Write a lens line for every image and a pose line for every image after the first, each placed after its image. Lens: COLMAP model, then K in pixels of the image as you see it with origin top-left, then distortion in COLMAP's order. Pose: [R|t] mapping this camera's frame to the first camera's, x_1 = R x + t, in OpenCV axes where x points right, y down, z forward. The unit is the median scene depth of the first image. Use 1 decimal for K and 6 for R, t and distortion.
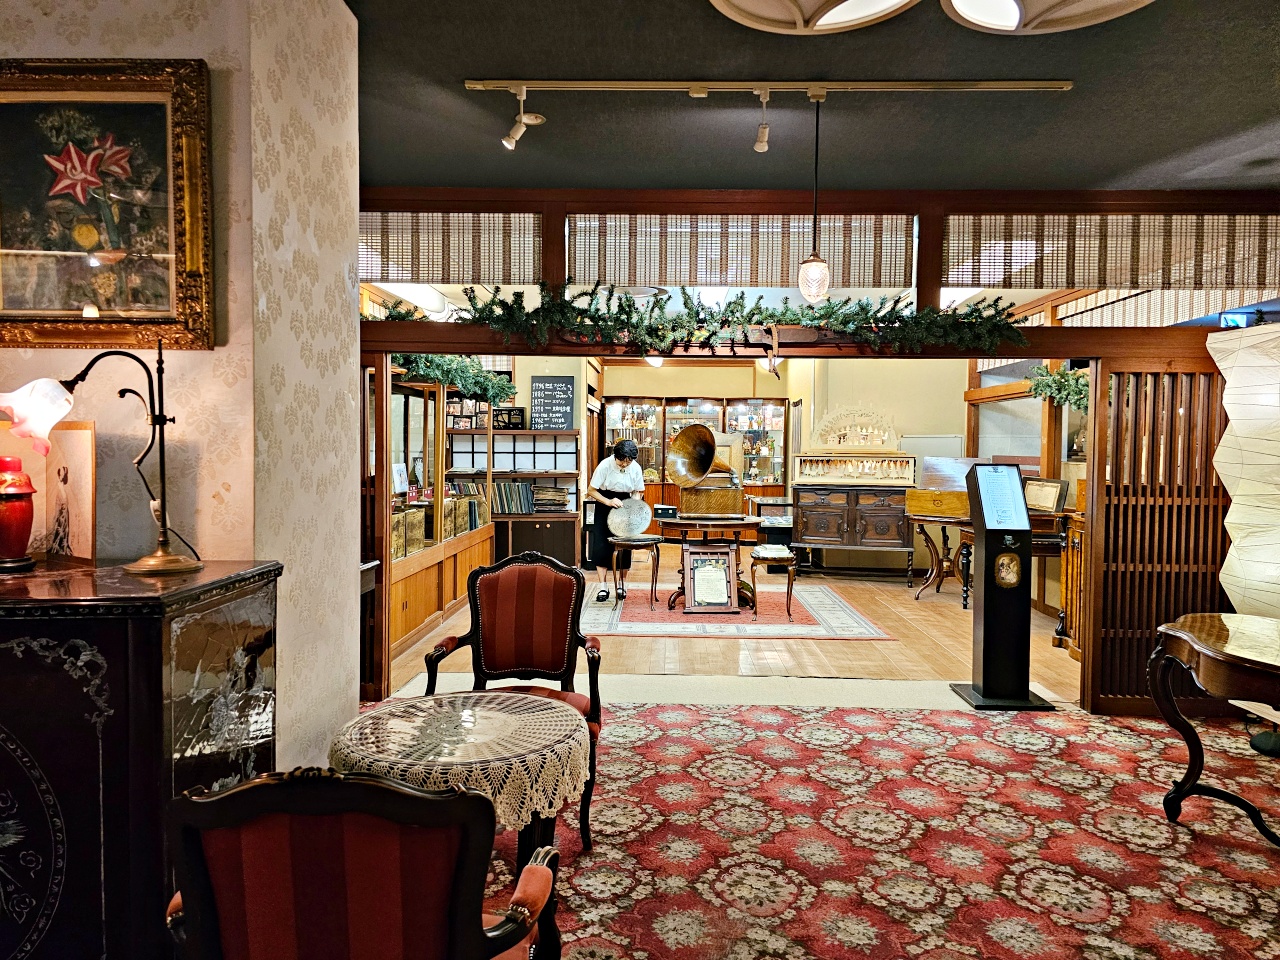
lens RADIAL K [[852.5, 0, 640.0], [0, 852.5, 480.0], [0, 0, 1]] dist [0.001861, -0.002466]
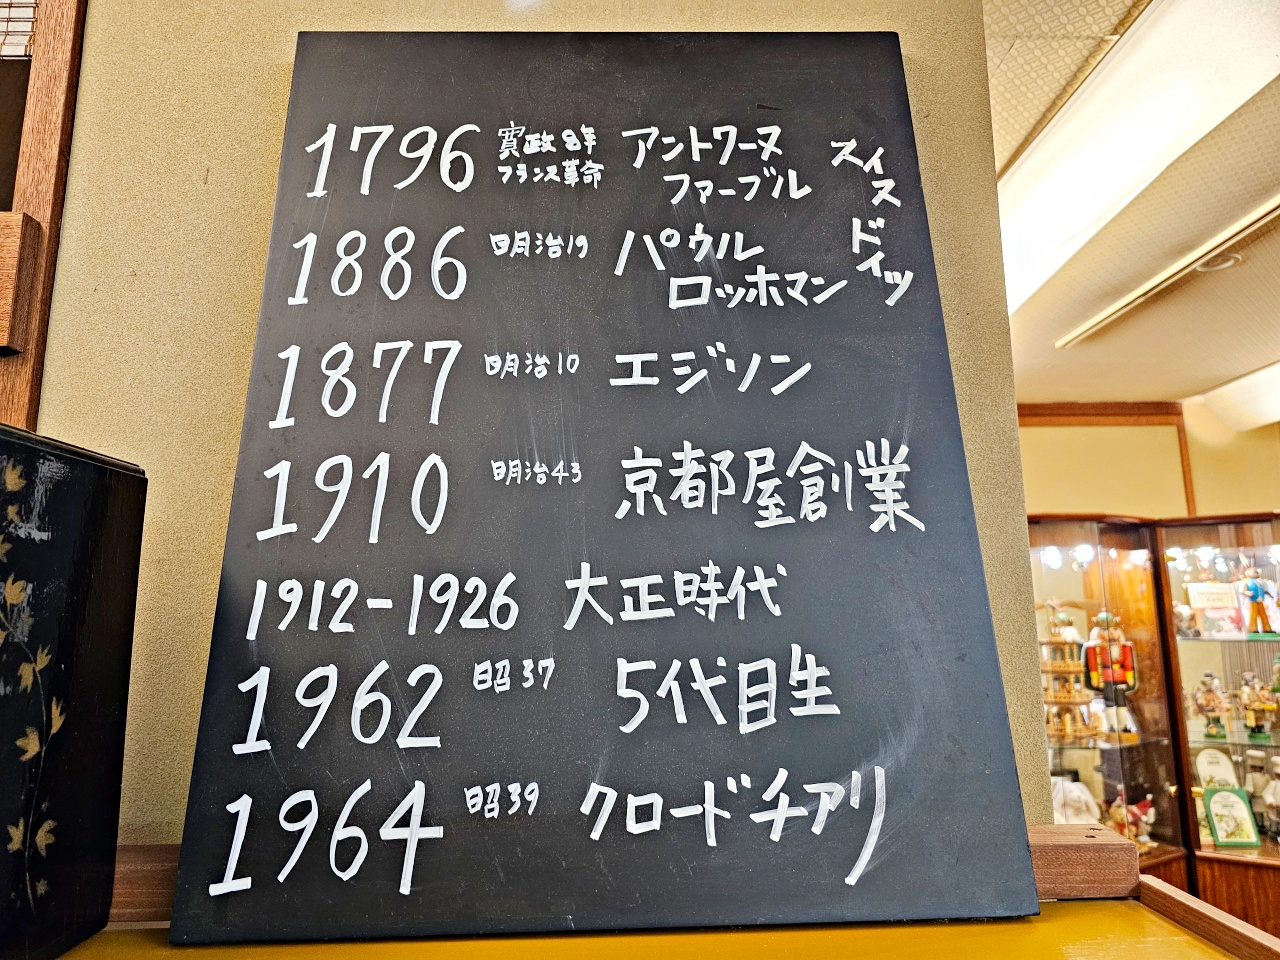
lens RADIAL K [[852.5, 0, 640.0], [0, 852.5, 480.0], [0, 0, 1]] dist [0.001861, -0.002466]
pose [[0.999007, -0.012733, 0.042693, -0.109160], [0.021061, 0.979427, -0.200699, -0.076444], [-0.039259, 0.201399, 0.978722, 0.997237]]
